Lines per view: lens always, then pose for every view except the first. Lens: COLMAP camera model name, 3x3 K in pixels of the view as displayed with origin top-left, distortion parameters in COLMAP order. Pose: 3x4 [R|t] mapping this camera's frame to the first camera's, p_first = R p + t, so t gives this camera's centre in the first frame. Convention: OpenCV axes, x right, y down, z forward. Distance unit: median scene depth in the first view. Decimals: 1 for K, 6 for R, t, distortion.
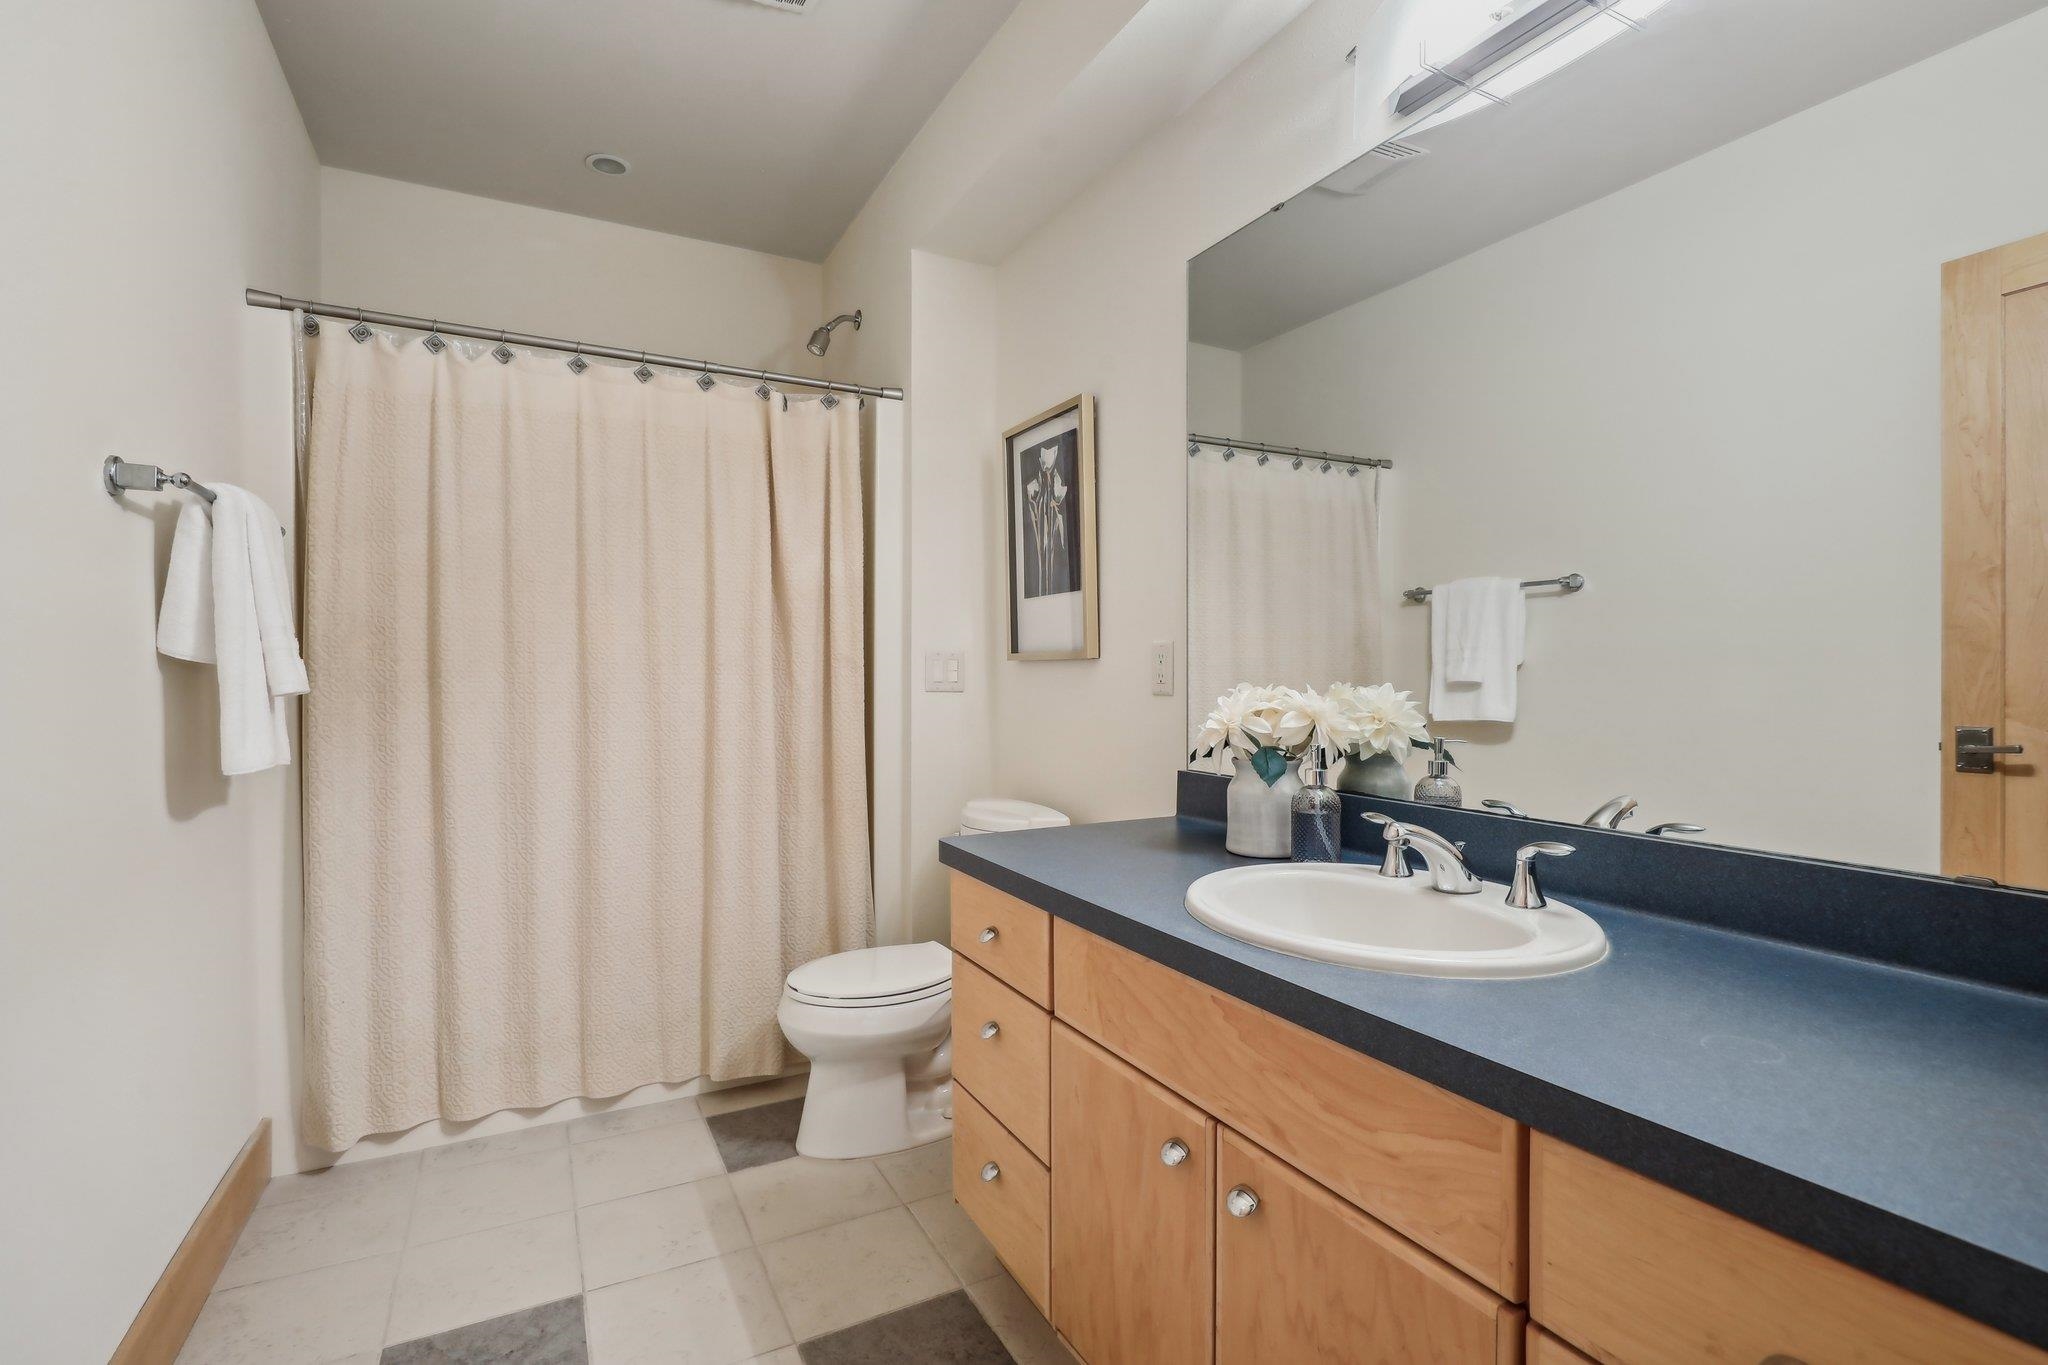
lens RADIAL K [[966.9, 0, 1033.1], [0, 966.9, 665.4], [0, 0, 1]] dist [-0.018472, 0.001142]
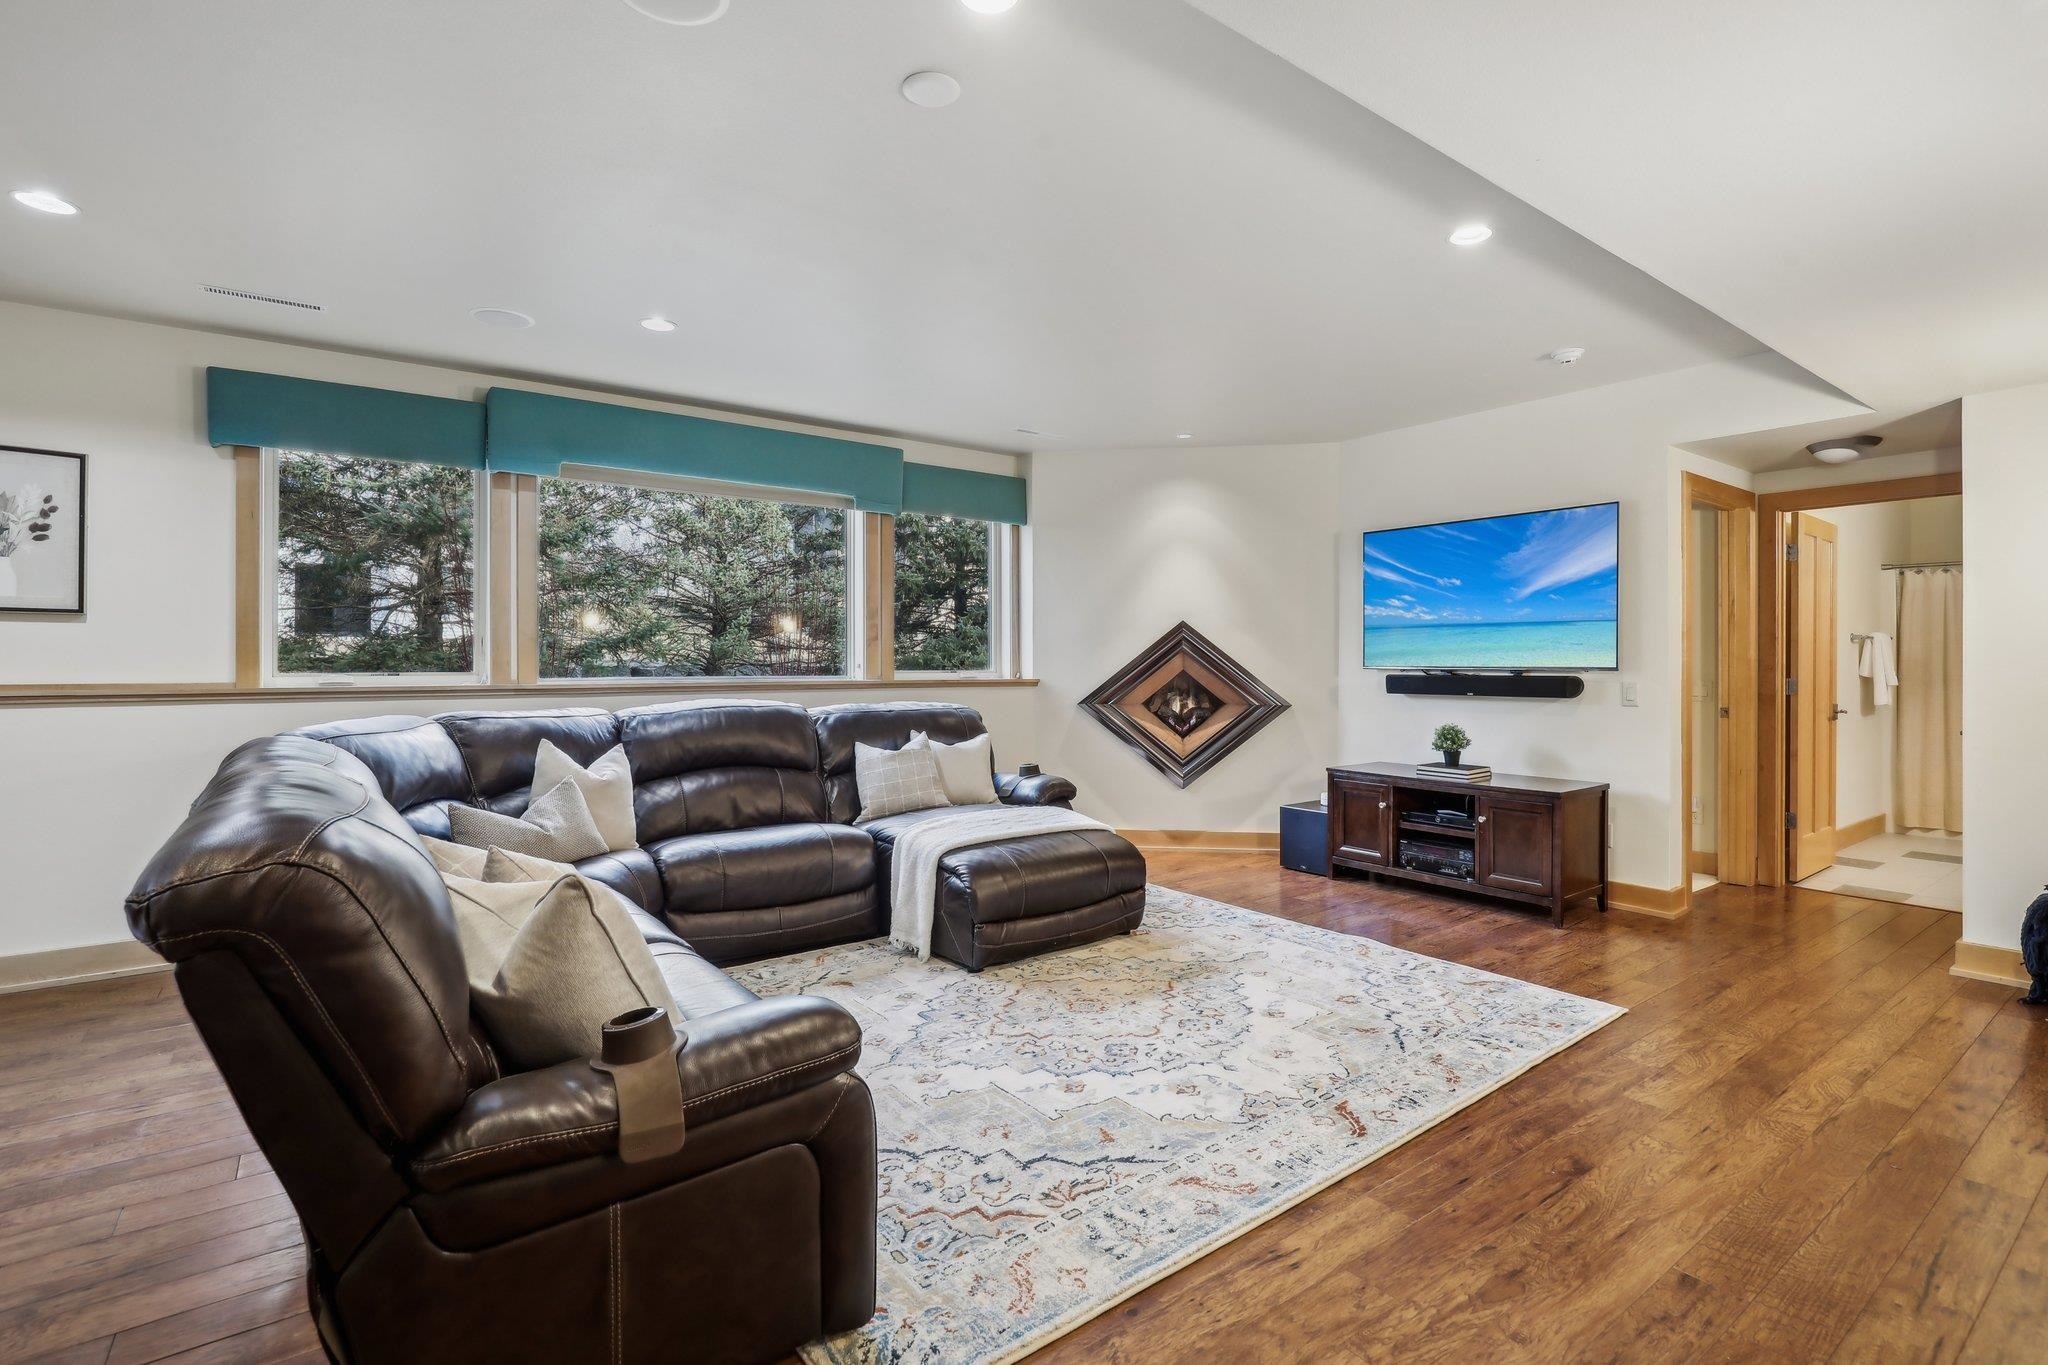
lens RADIAL K [[966.9, 0, 1033.1], [0, 966.9, 665.4], [0, 0, 1]] dist [-0.018472, 0.001142]
pose [[0.158190, 0.007331, -0.987381, 1.969840], [-0.000907, 0.999973, 0.007279, -0.063755], [0.987408, -0.000256, 0.158192, -2.419756]]
